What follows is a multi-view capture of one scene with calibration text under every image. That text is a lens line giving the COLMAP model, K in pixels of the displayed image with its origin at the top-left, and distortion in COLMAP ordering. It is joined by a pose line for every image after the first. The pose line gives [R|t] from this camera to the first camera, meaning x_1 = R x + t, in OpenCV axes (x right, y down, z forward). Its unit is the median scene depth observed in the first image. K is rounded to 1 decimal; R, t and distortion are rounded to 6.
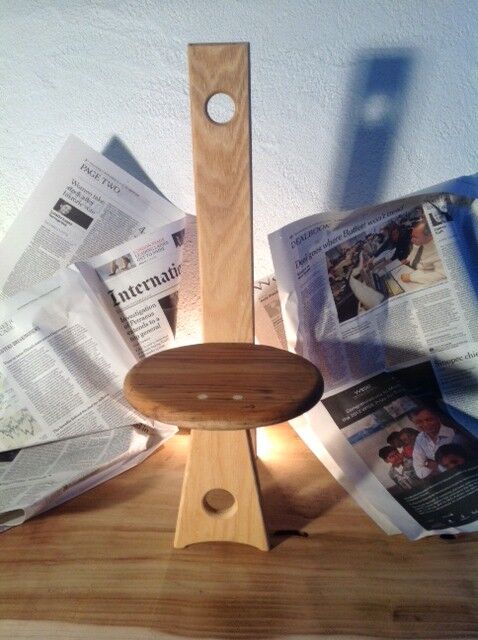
lens RADIAL K [[641.0, 0, 218.9], [0, 641.0, 325.4], [0, 0, 1]] dist [0.227582, -0.447600]
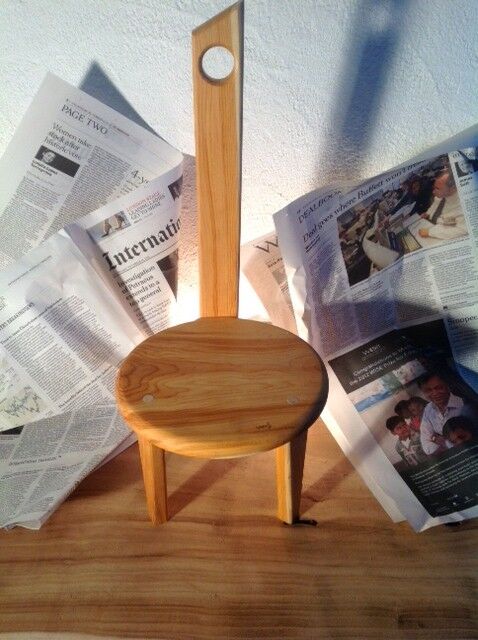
lens RADIAL K [[641.0, 0, 218.9], [0, 641.0, 325.4], [0, 0, 1]] dist [0.227582, -0.447600]
pose [[0.999703, -0.022830, 0.008539, -0.015597], [0.019562, 0.960470, 0.277697, -0.217653], [-0.014541, -0.277447, 0.960631, 0.078763]]
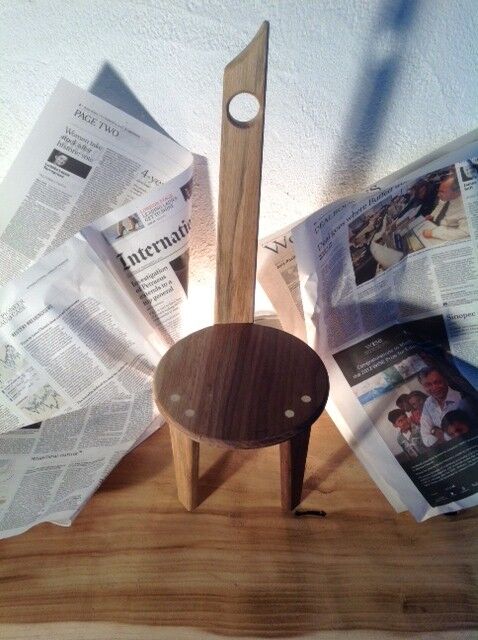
lens RADIAL K [[641.0, 0, 218.9], [0, 641.0, 325.4], [0, 0, 1]] dist [0.227582, -0.447600]
pose [[0.998890, -0.029181, 0.036989, -0.061627], [0.014109, 0.934341, 0.356100, -0.304892], [-0.044952, -0.355182, 0.933716, 0.068703]]
